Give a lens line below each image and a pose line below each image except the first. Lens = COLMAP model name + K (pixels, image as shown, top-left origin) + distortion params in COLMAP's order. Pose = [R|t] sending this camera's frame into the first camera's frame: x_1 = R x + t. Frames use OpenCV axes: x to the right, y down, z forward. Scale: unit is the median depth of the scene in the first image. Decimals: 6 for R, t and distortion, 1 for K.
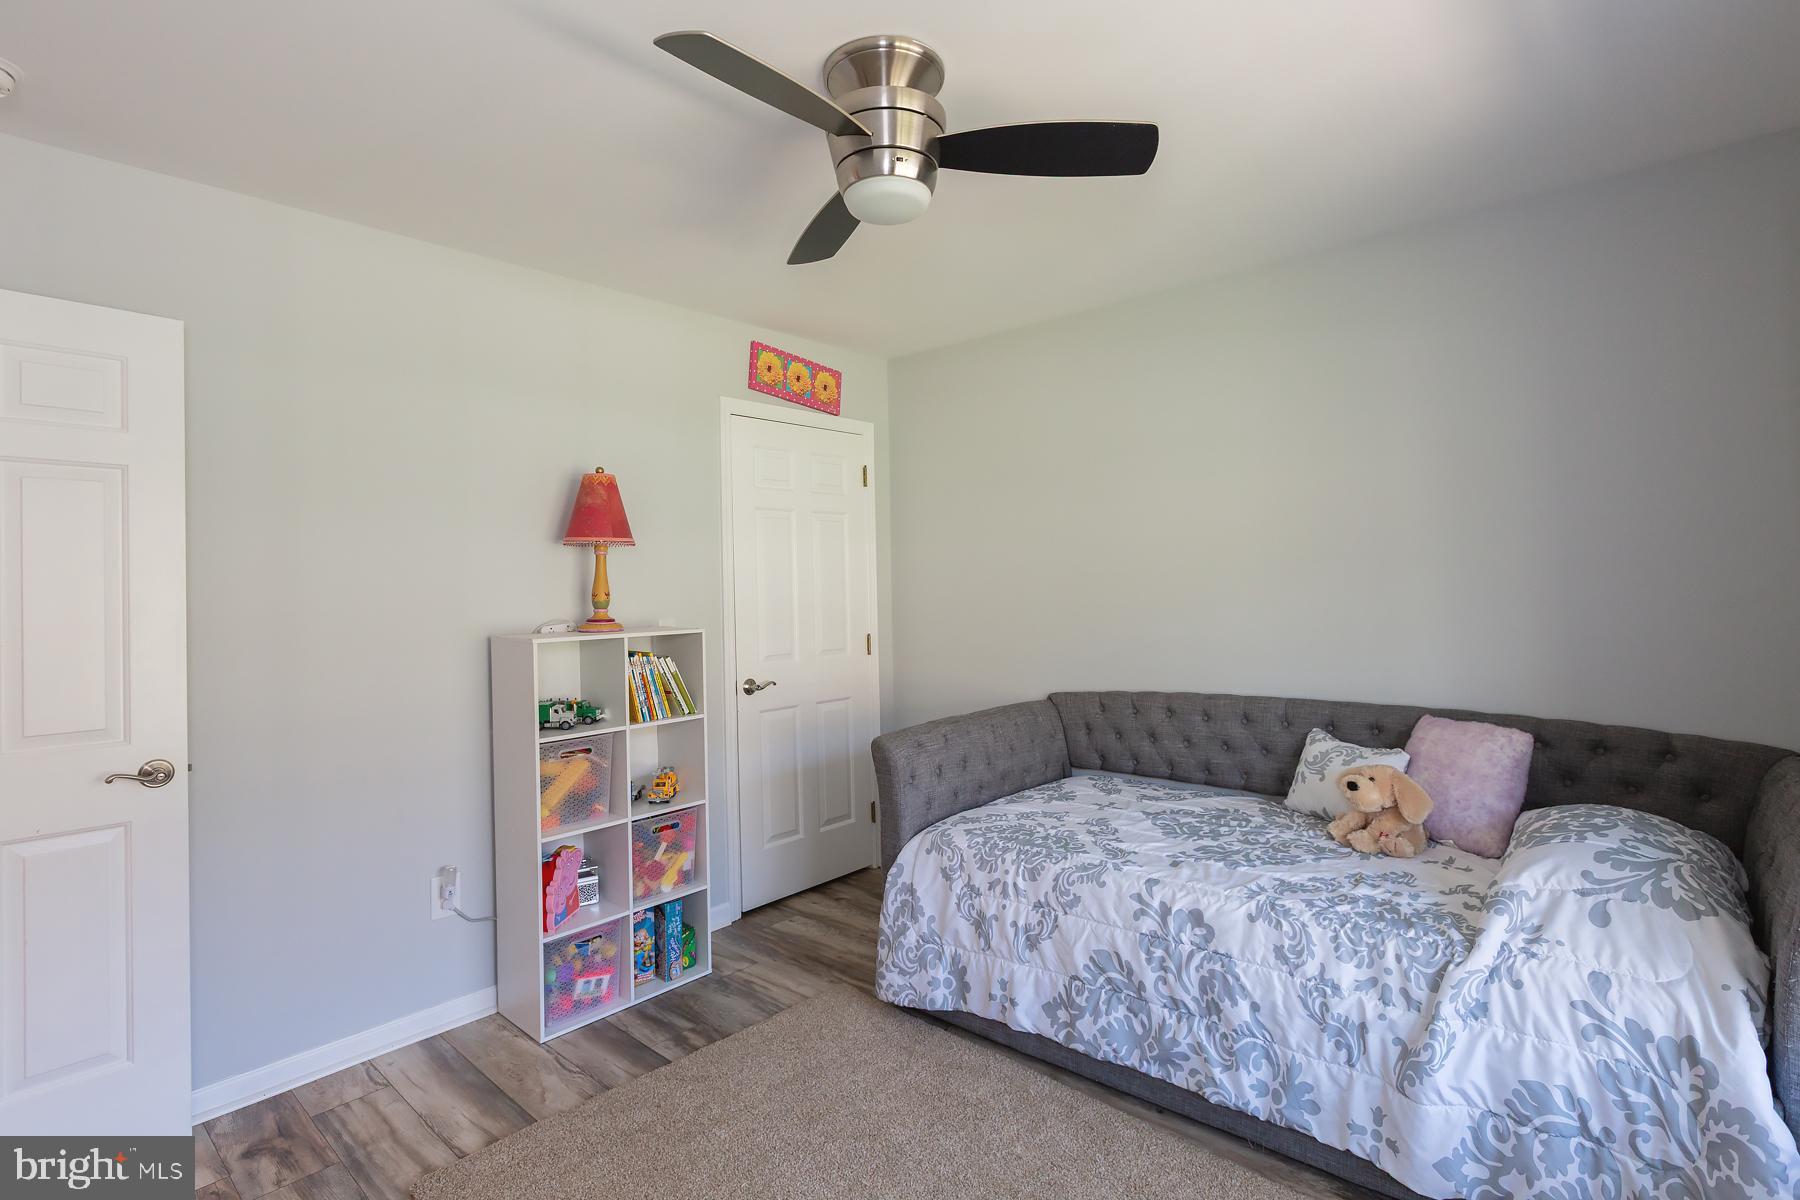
lens RADIAL K [[860.2, 0, 908.7], [0, 860.2, 582.9], [0, 0, 1]] dist [-0.003242, -0.001302]
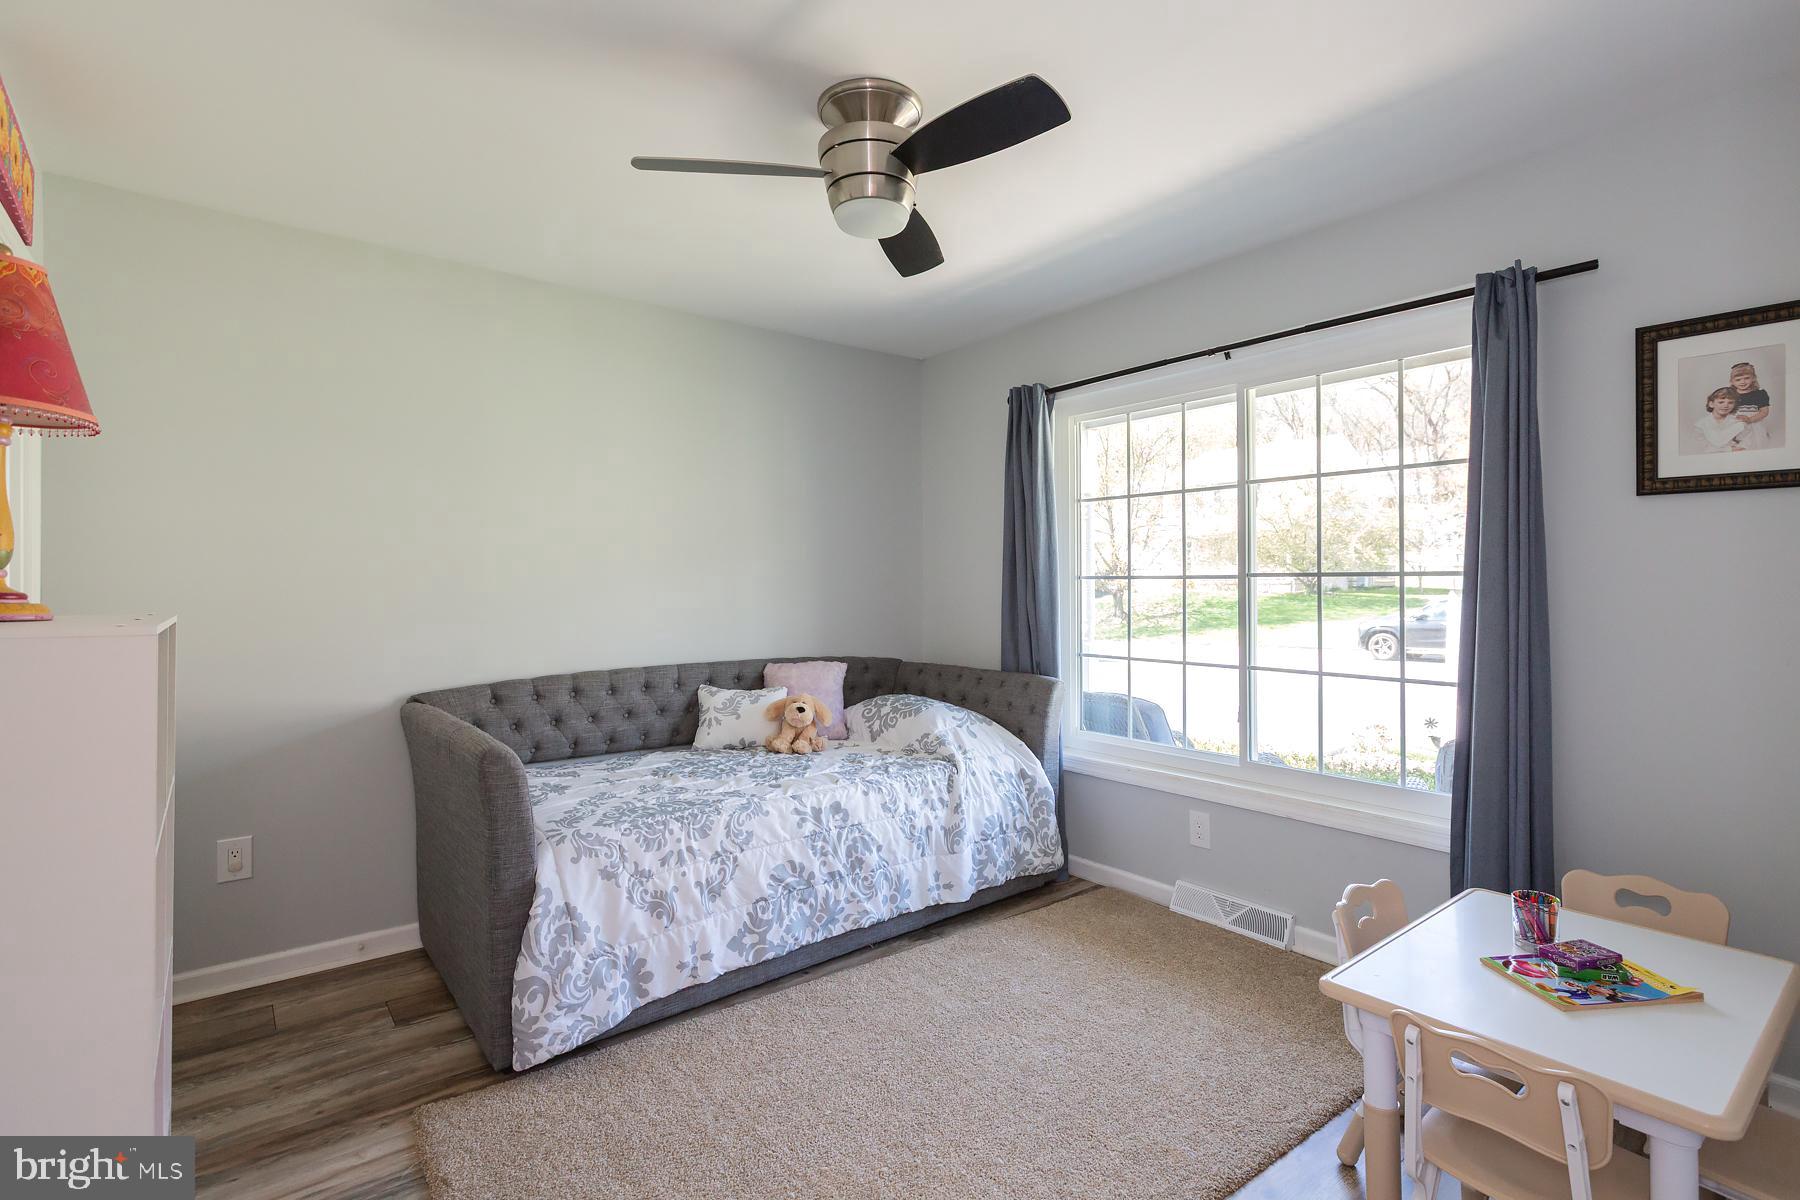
lens RADIAL K [[871.8, 0, 940.2], [0, 871.8, 582.5], [0, 0, 1]] dist [-0.002608, -0.000252]
pose [[0.125330, 0.026002, 0.991774, -0.941035], [-0.003391, 0.999662, -0.025780, 0.062135], [-0.992109, -0.000132, 0.125376, 0.609045]]
